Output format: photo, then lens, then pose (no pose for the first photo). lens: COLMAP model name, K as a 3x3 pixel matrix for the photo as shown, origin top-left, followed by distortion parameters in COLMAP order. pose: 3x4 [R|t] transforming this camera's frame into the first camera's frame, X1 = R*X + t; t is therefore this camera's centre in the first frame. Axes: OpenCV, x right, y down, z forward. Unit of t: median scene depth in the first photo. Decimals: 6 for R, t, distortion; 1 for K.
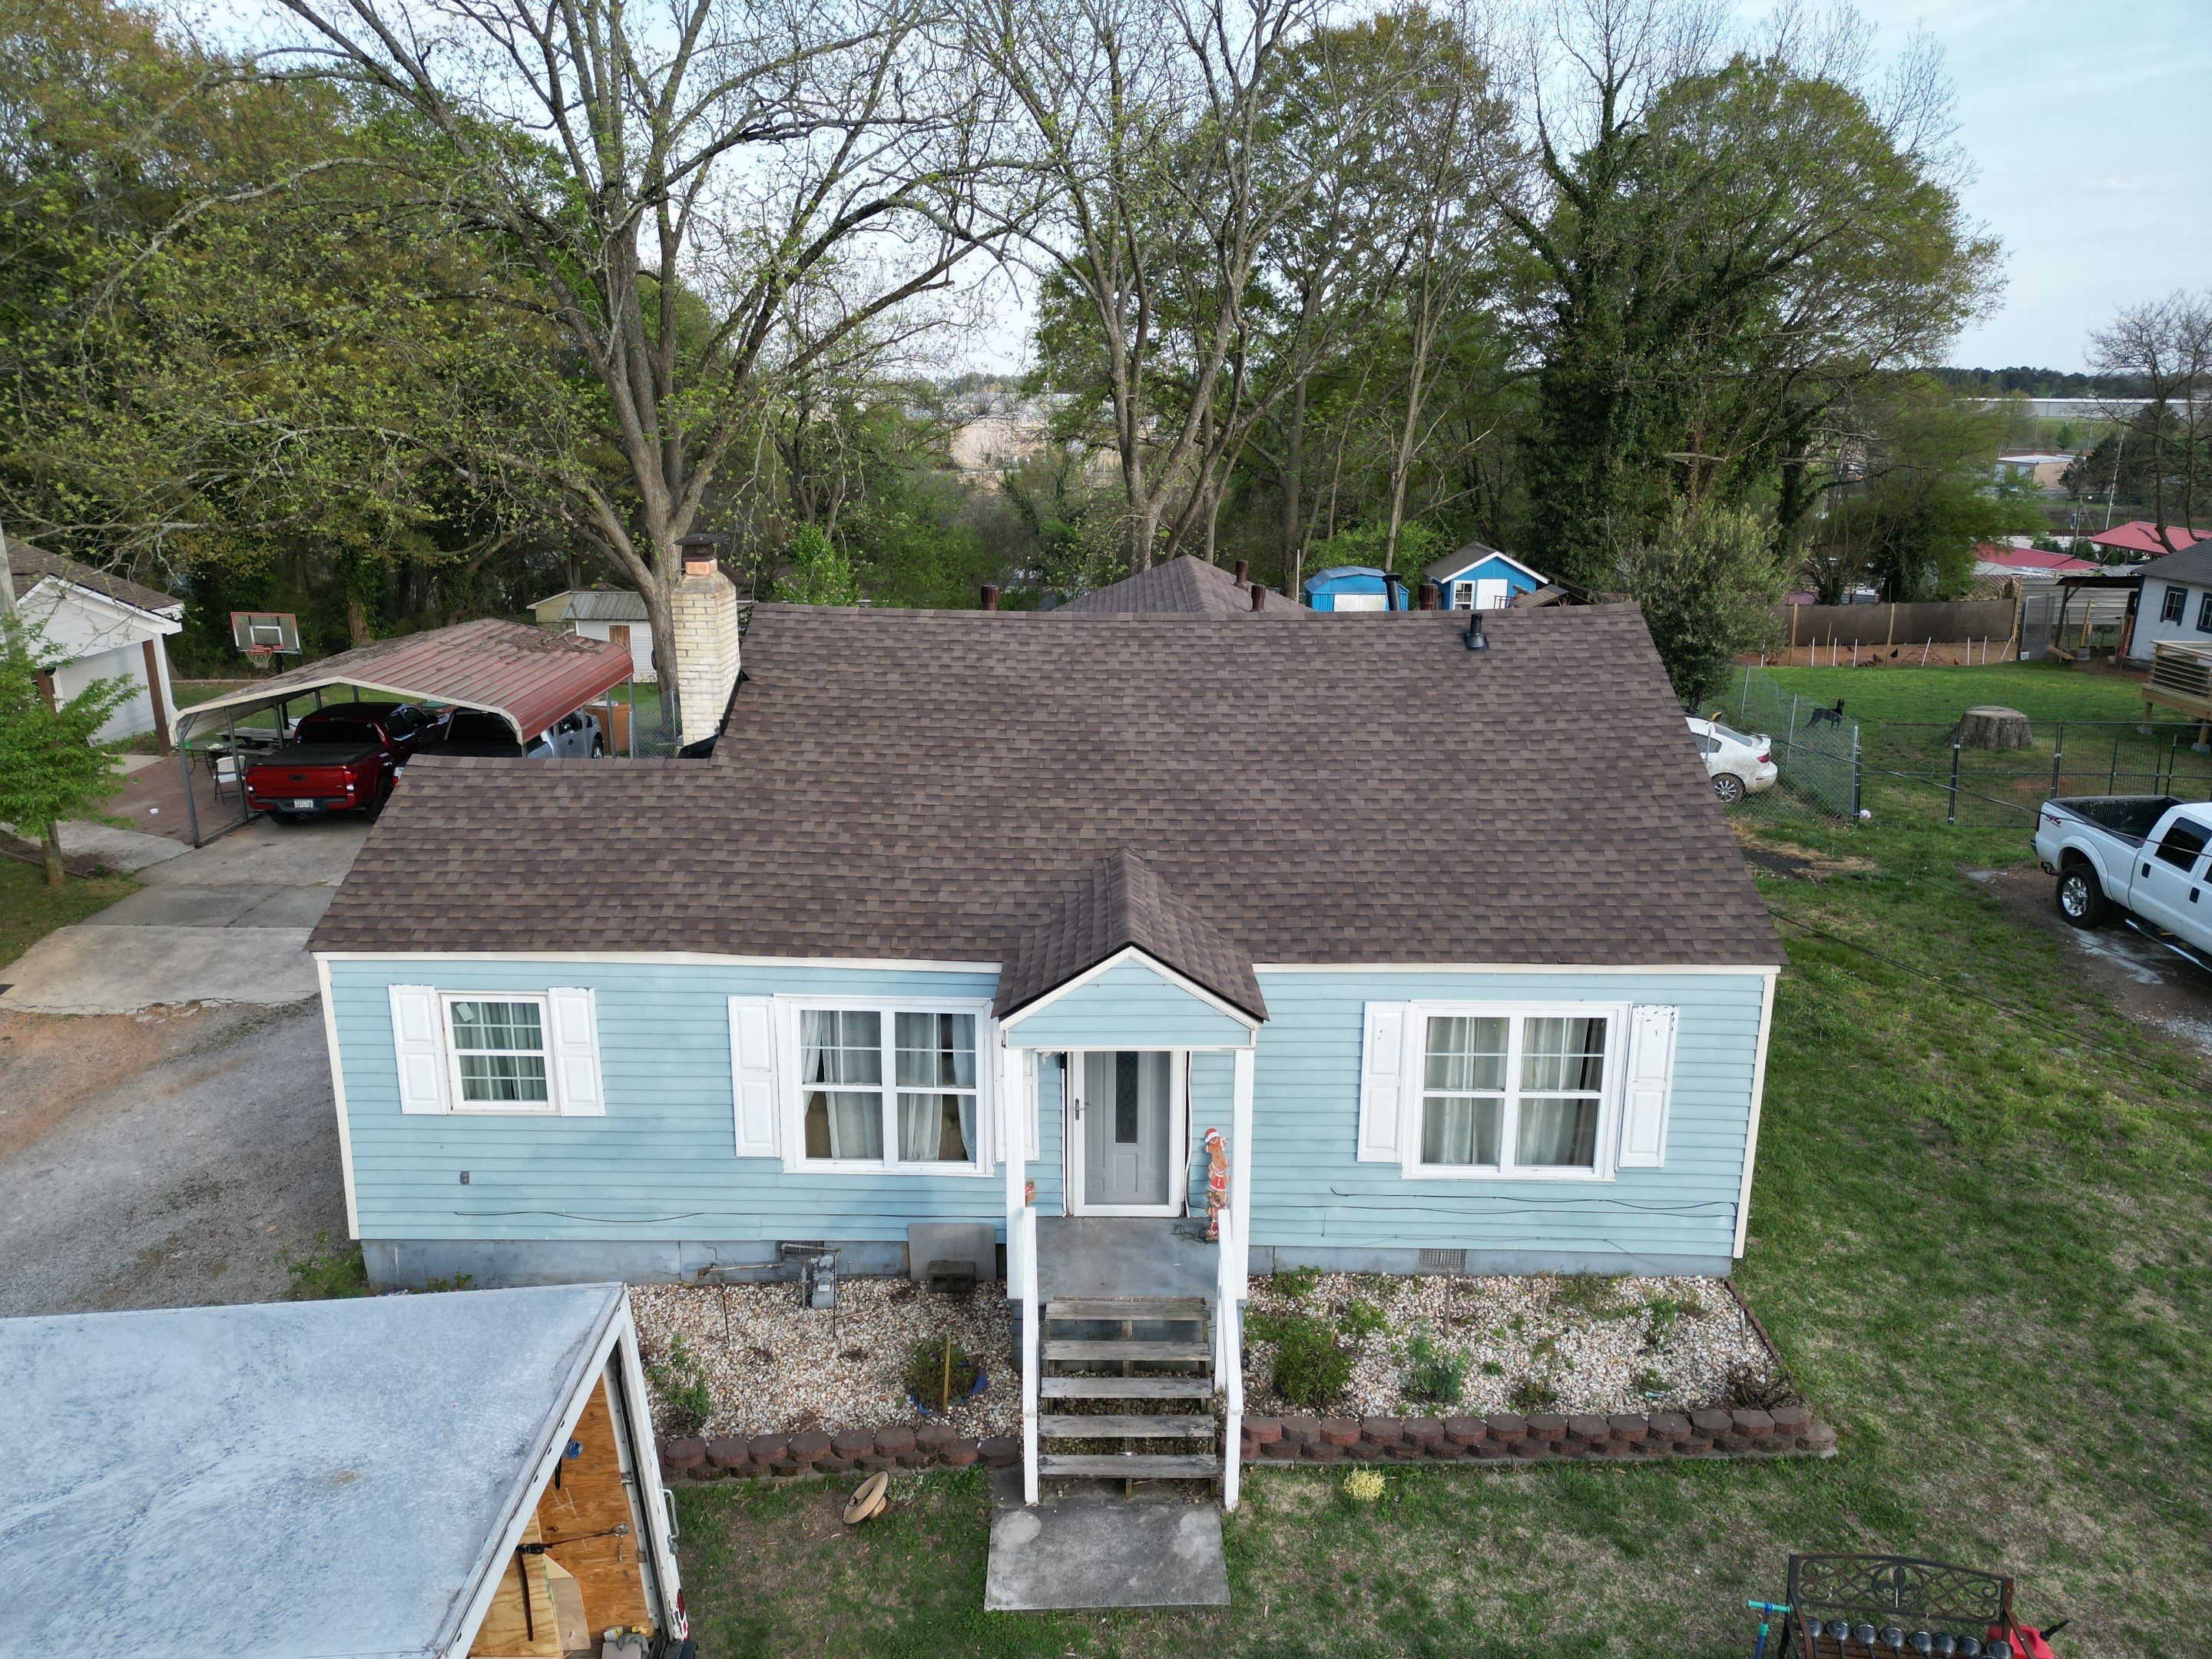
lens RADIAL K [[1580.3, 0, 1106.4], [0, 1580.3, 817.4], [0, 0, 1]] dist [0.051003, -0.037972]
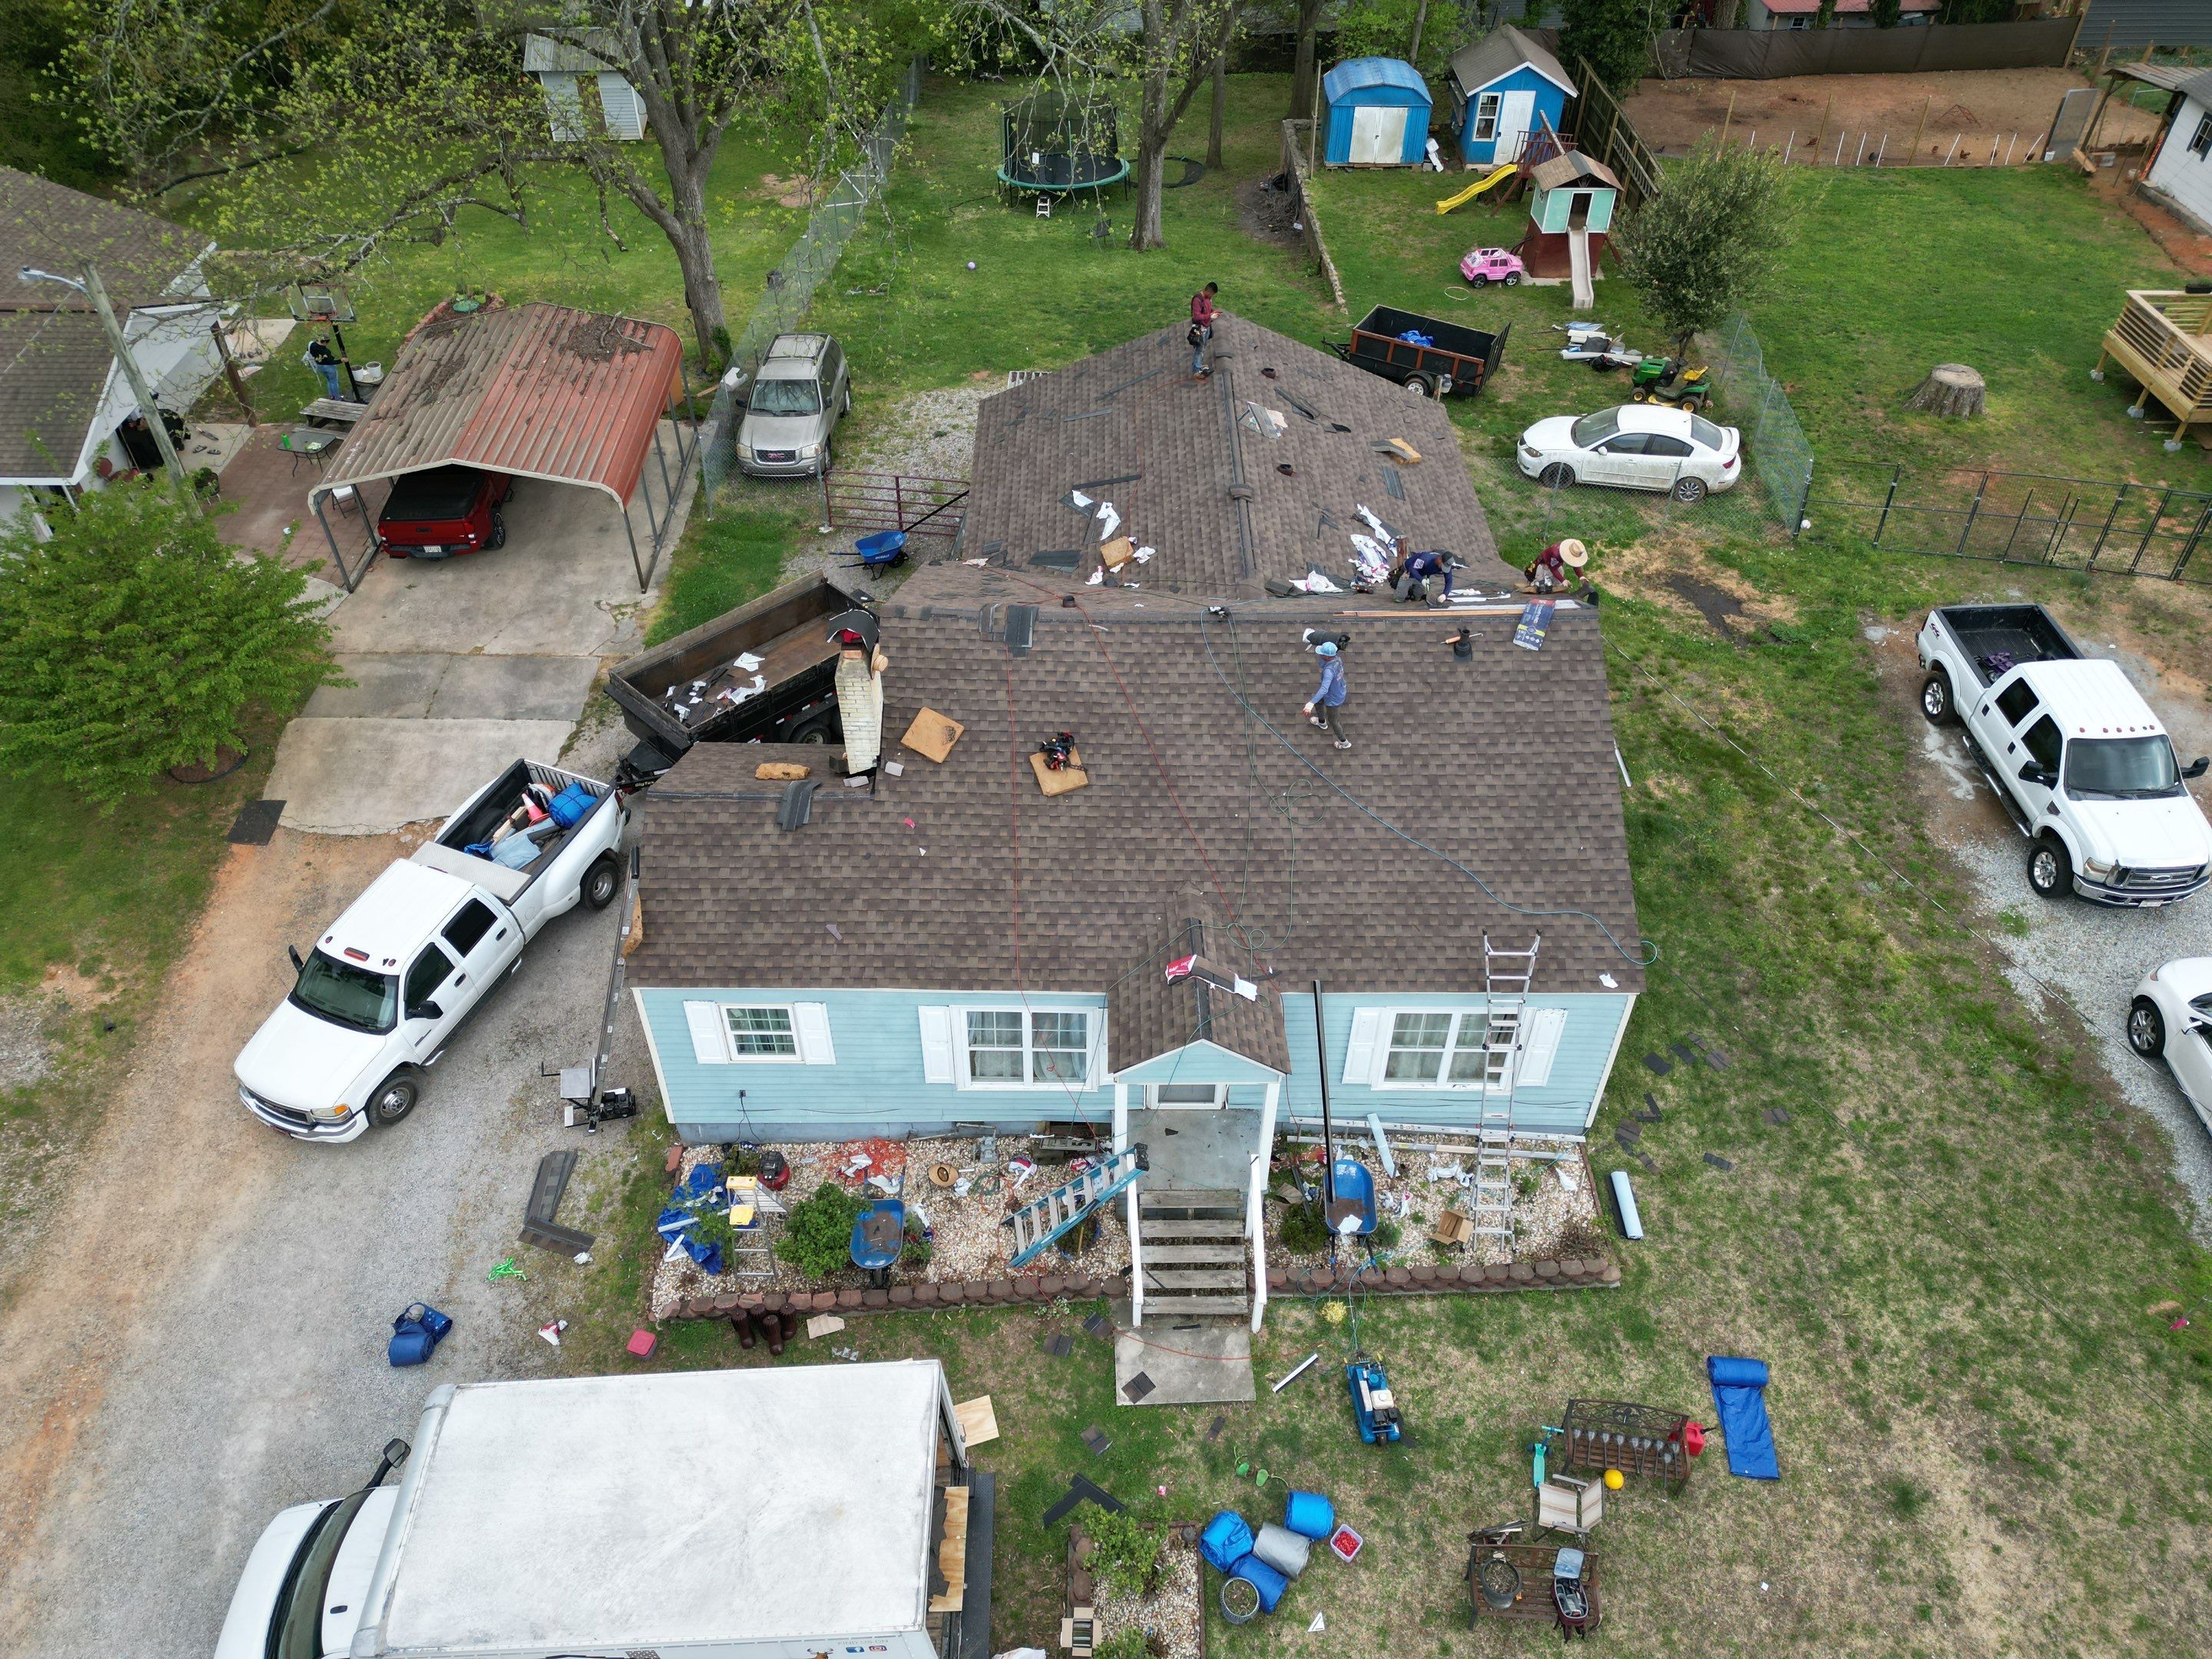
lens RADIAL K [[1580.3, 0, 1105.4], [0, 1580.3, 841.3], [0, 0, 1]] dist [0.051003, -0.037972]
pose [[0.999880, -0.010298, 0.011608, -0.080251], [0.003907, 0.891029, 0.453929, -0.669506], [-0.015017, -0.453829, 0.890962, -0.222592]]
